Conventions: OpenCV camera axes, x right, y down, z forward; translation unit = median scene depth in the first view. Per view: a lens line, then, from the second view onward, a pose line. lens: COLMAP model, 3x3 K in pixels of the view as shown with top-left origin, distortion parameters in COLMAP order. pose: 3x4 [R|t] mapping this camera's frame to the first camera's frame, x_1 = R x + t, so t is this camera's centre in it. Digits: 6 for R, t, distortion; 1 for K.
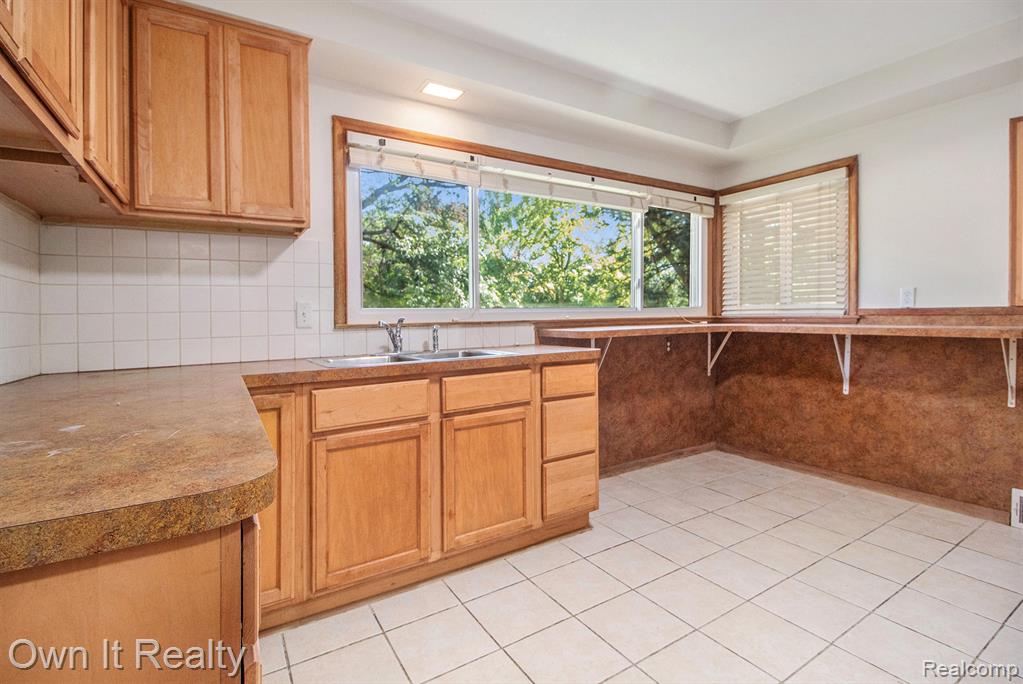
lens RADIAL K [[486.4, 0, 526.1], [0, 486.4, 320.3], [0, 0, 1]] dist [0.020798, -0.008765]
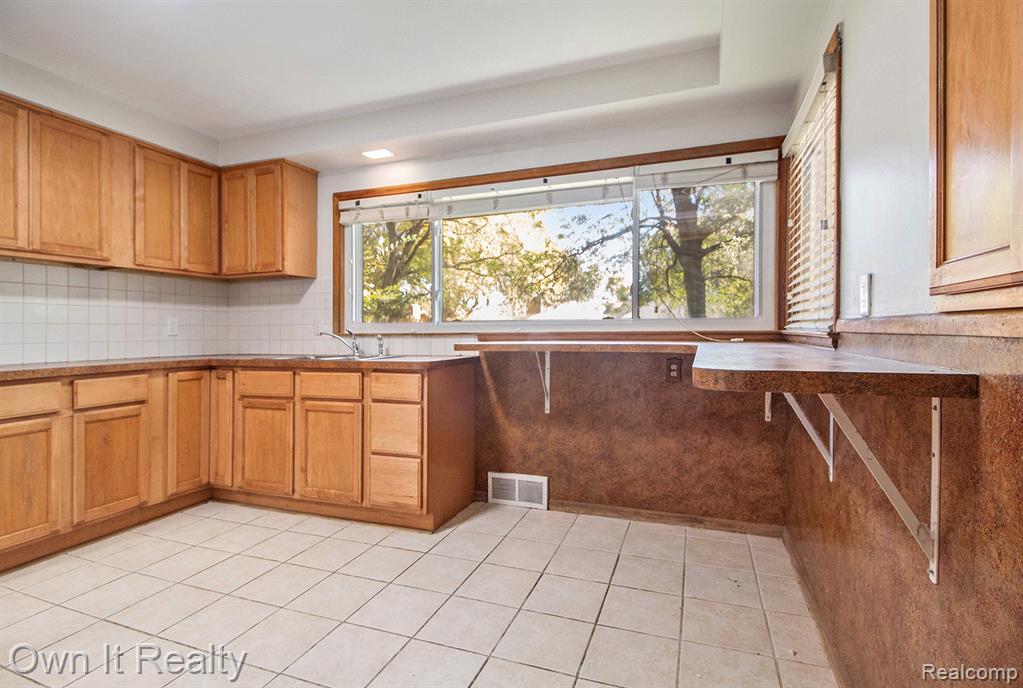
lens RADIAL K [[494.5, 0, 512.6], [0, 494.5, 325.4], [0, 0, 1]] dist [0.015043, 0.000152]
pose [[0.601458, 0.002782, -0.798899, 0.909668], [-0.011057, 0.999927, -0.004843, -0.011074], [0.798828, 0.011747, 0.601445, 0.418633]]
